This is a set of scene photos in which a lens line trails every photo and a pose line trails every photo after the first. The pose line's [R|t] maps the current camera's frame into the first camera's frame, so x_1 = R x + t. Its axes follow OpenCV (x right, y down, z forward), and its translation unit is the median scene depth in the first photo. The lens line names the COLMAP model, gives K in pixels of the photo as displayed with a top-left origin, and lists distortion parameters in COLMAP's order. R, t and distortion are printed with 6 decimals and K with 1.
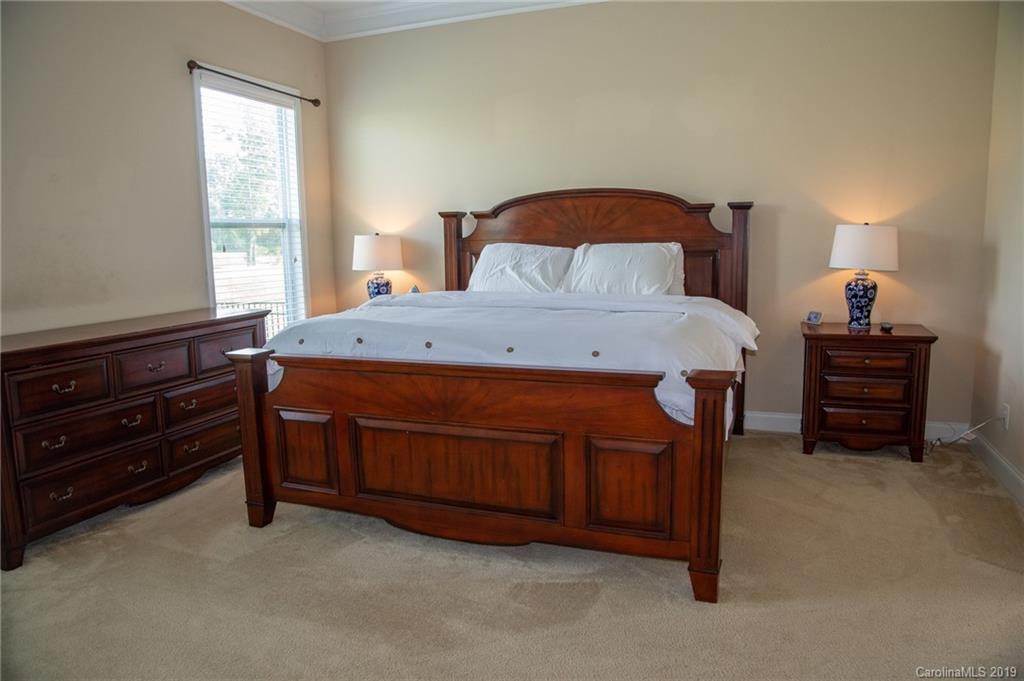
lens RADIAL K [[709.5, 0, 511.8], [0, 709.5, 328.0], [0, 0, 1]] dist [-0.098949, 0.002468]
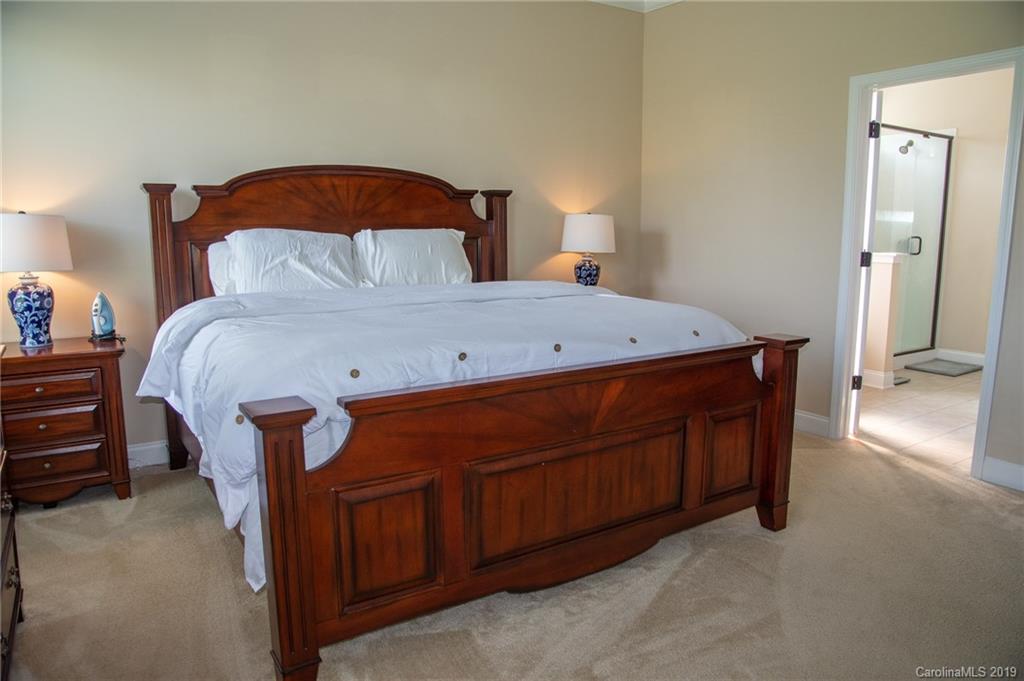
lens RADIAL K [[709.5, 0, 511.8], [0, 709.5, 328.0], [0, 0, 1]] dist [-0.098949, 0.002468]
pose [[0.585390, -0.096577, 0.804979, -0.511728], [0.095509, 0.994181, 0.049821, -0.027360], [-0.805107, 0.047718, 0.591208, 0.372711]]
